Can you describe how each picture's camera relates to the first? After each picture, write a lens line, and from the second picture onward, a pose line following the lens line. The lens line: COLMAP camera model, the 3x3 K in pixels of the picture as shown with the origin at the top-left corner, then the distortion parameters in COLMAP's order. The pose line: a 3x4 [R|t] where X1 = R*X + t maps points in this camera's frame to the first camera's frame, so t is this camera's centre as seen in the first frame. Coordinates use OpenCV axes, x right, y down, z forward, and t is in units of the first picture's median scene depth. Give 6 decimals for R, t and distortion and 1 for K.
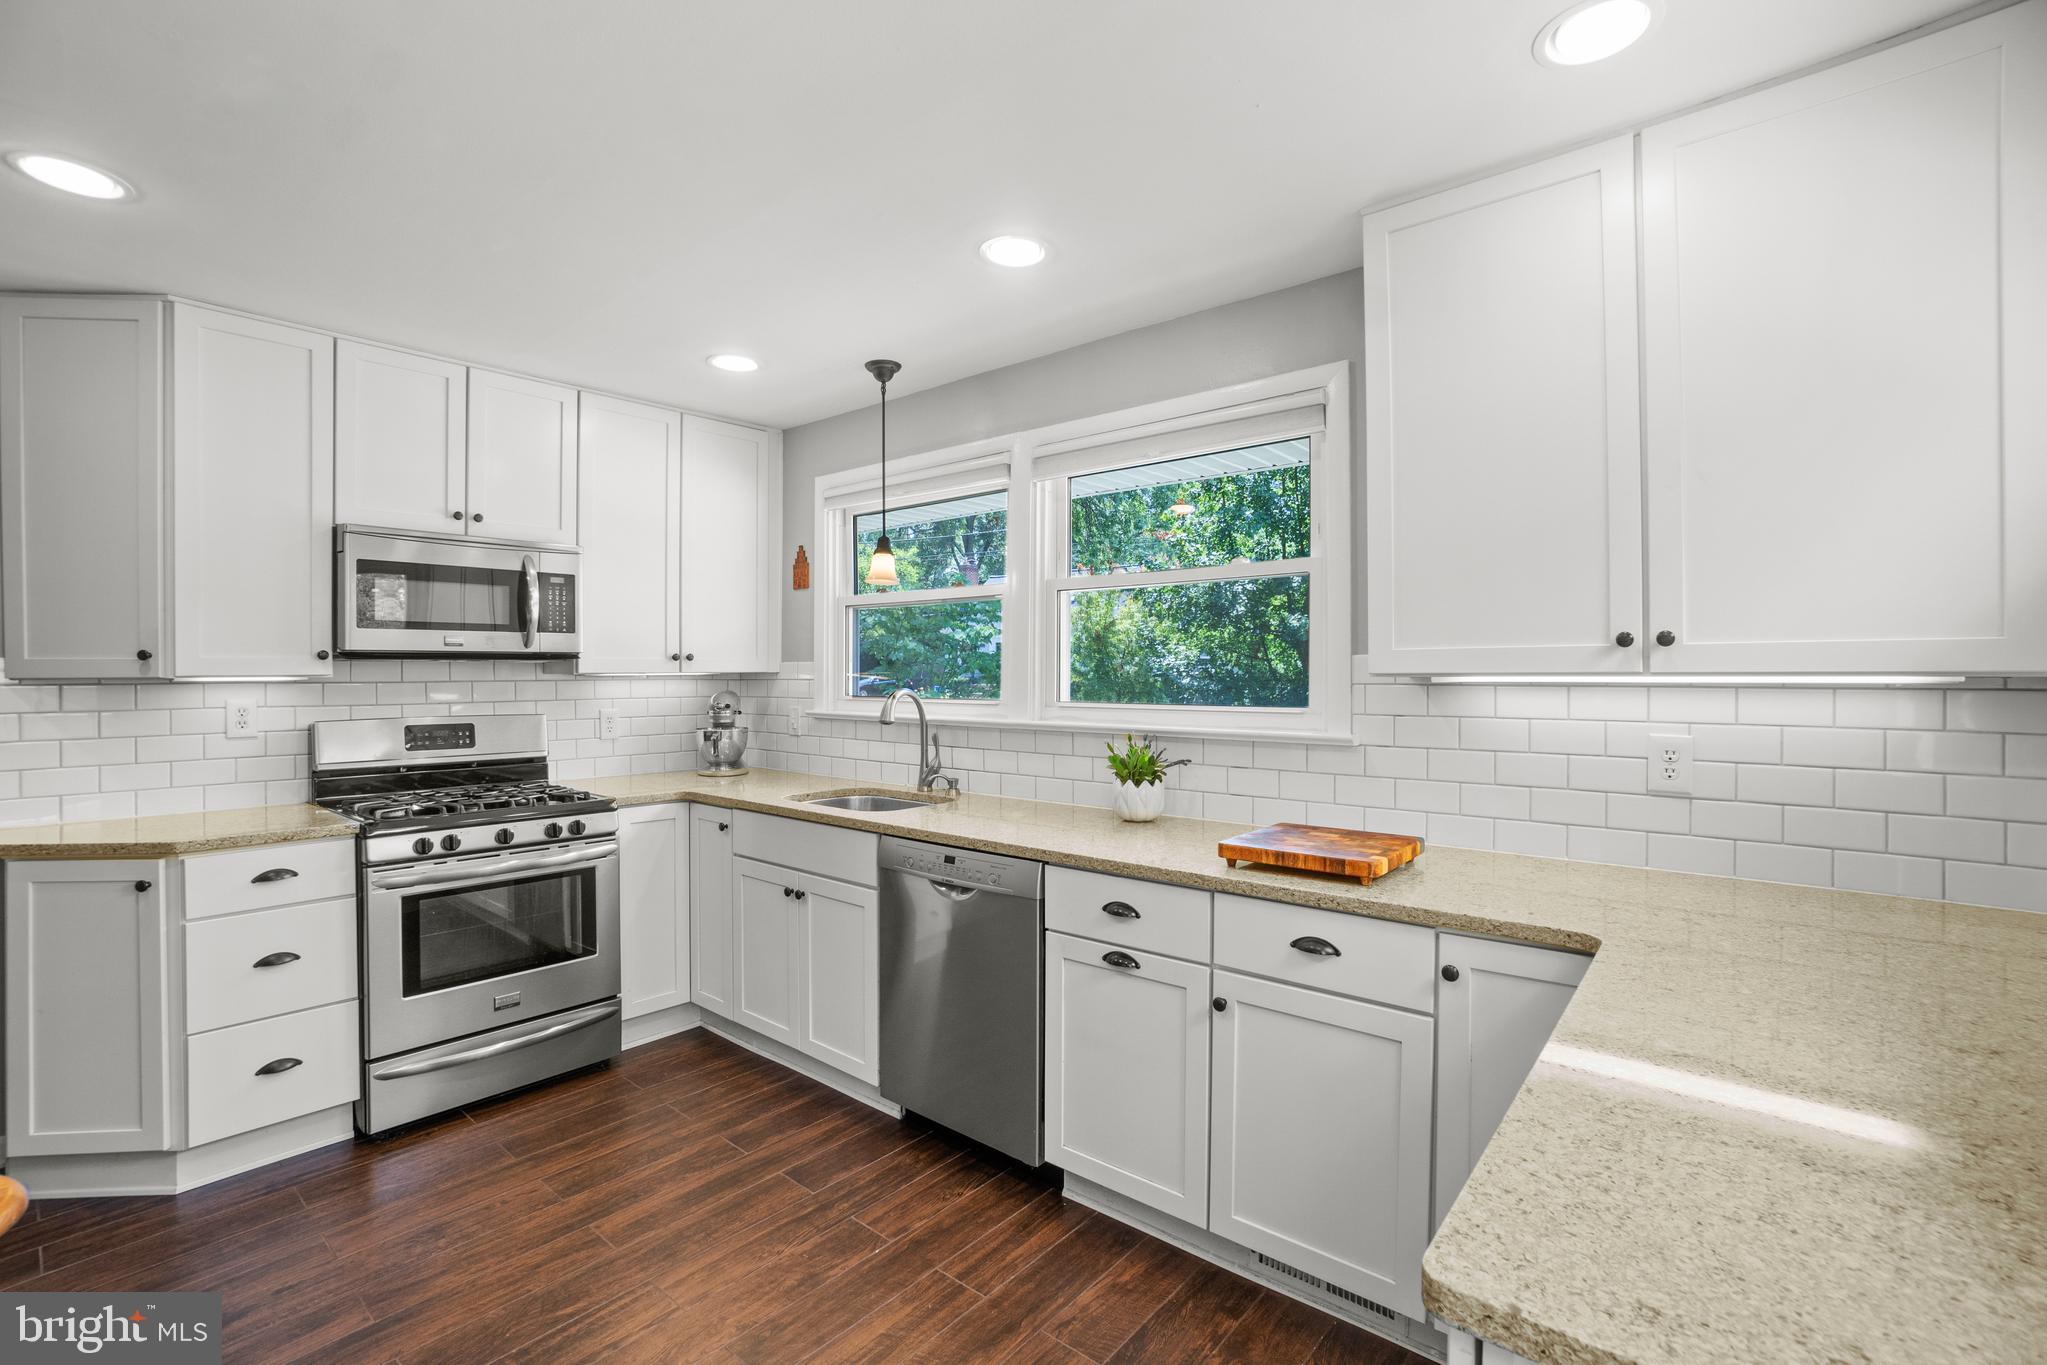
lens RADIAL K [[907.0, 0, 1014.6], [0, 907.0, 678.2], [0, 0, 1]] dist [-0.046361, 0.005155]
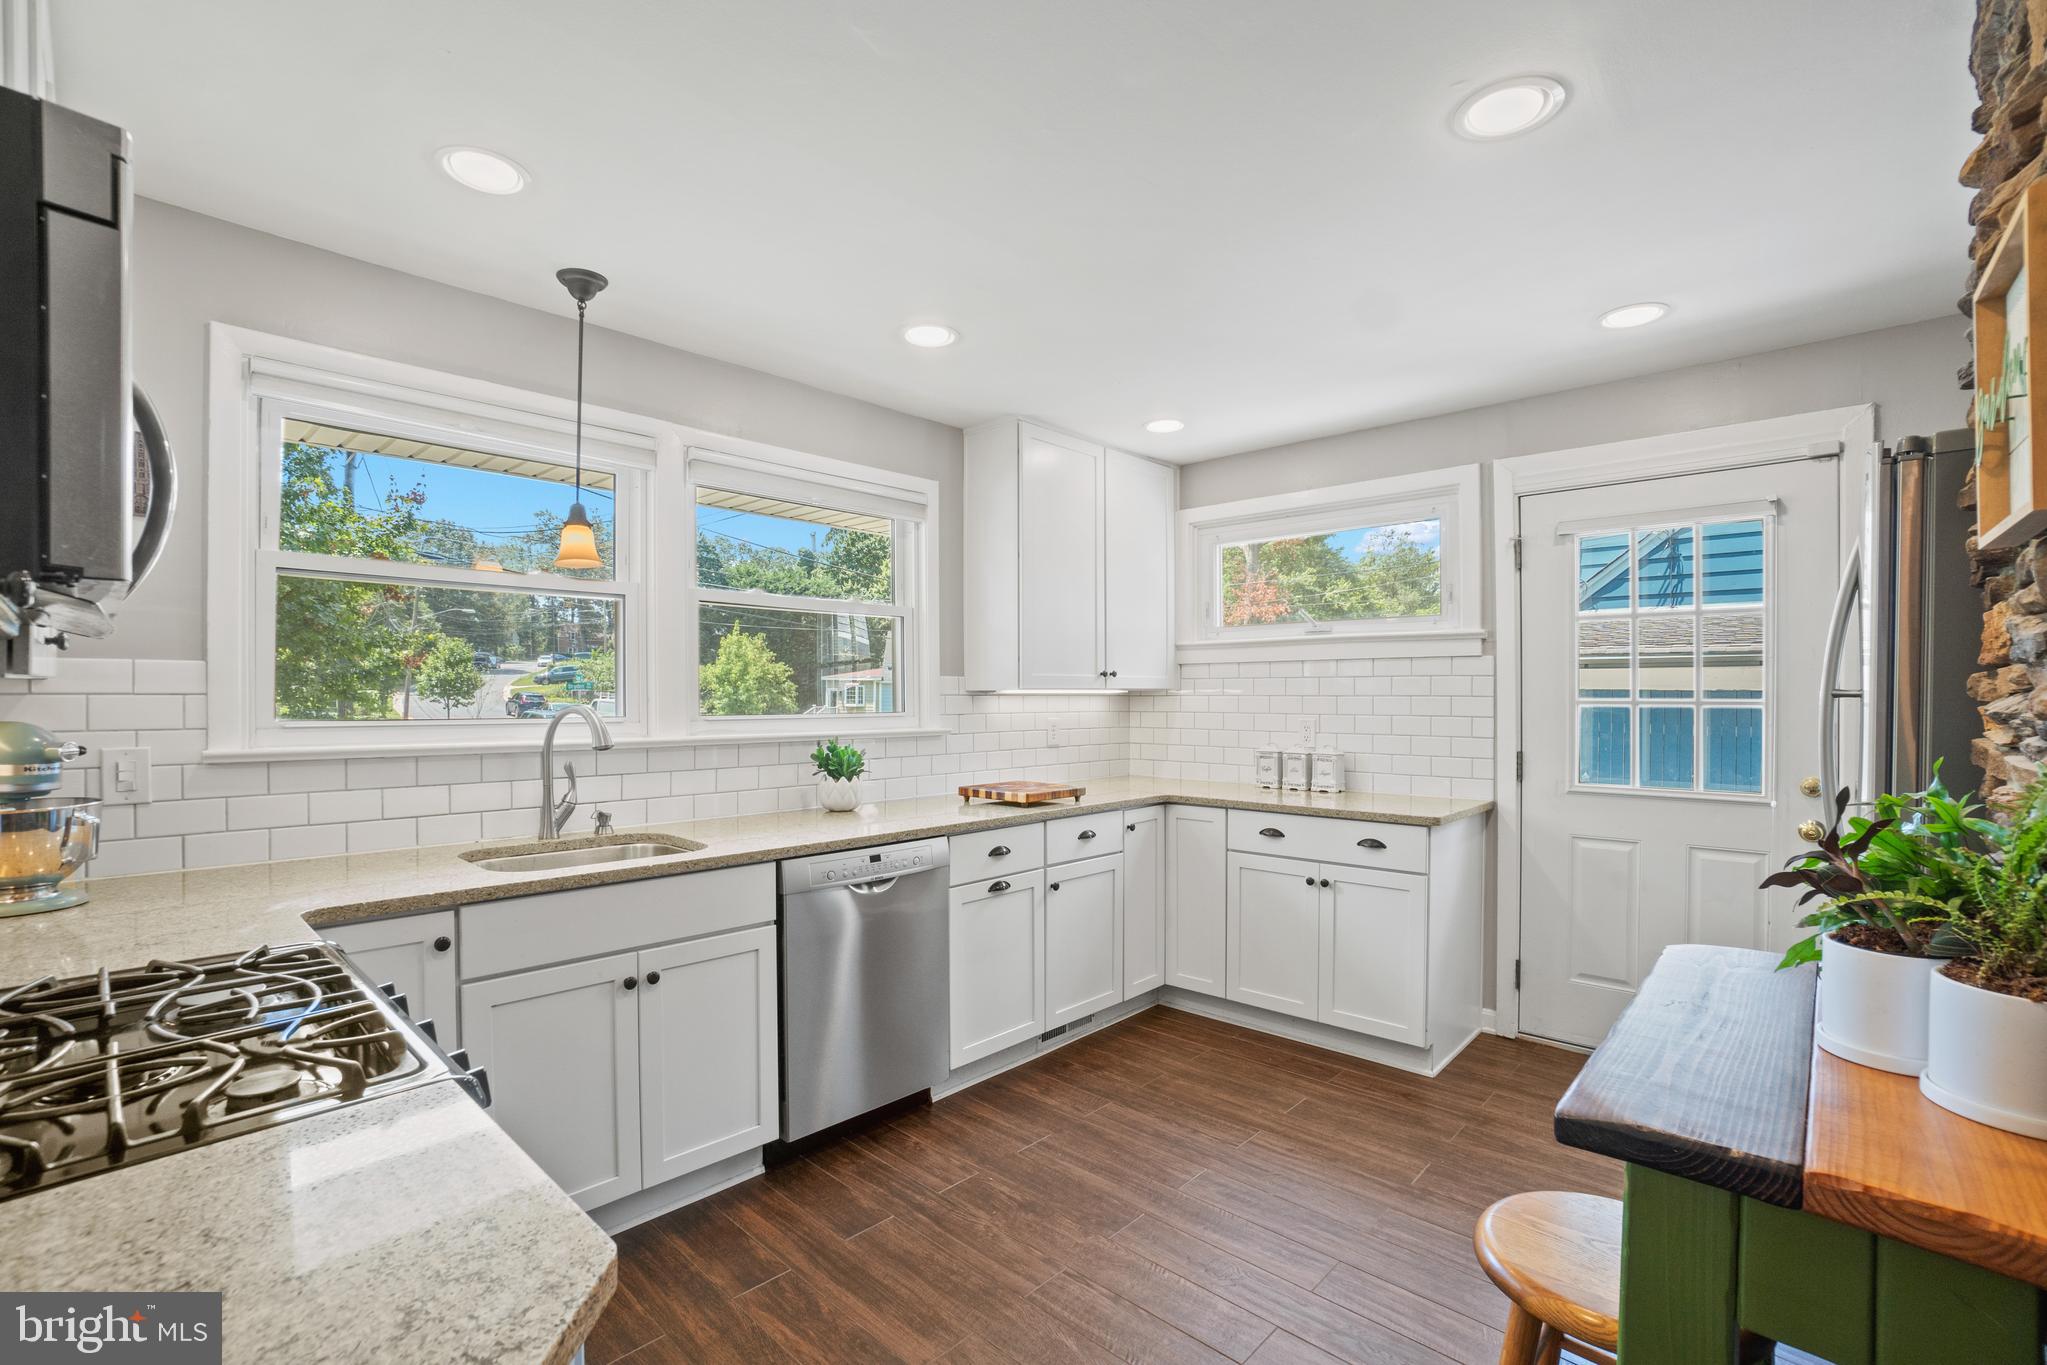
lens RADIAL K [[907.0, 0, 1036.9], [0, 907.0, 689.8], [0, 0, 1]] dist [-0.046361, 0.005155]
pose [[0.037935, -0.001550, 0.999279, -1.339311], [-0.001228, 0.999998, 0.001597, -0.003670], [-0.999279, -0.001287, 0.037933, 0.899222]]
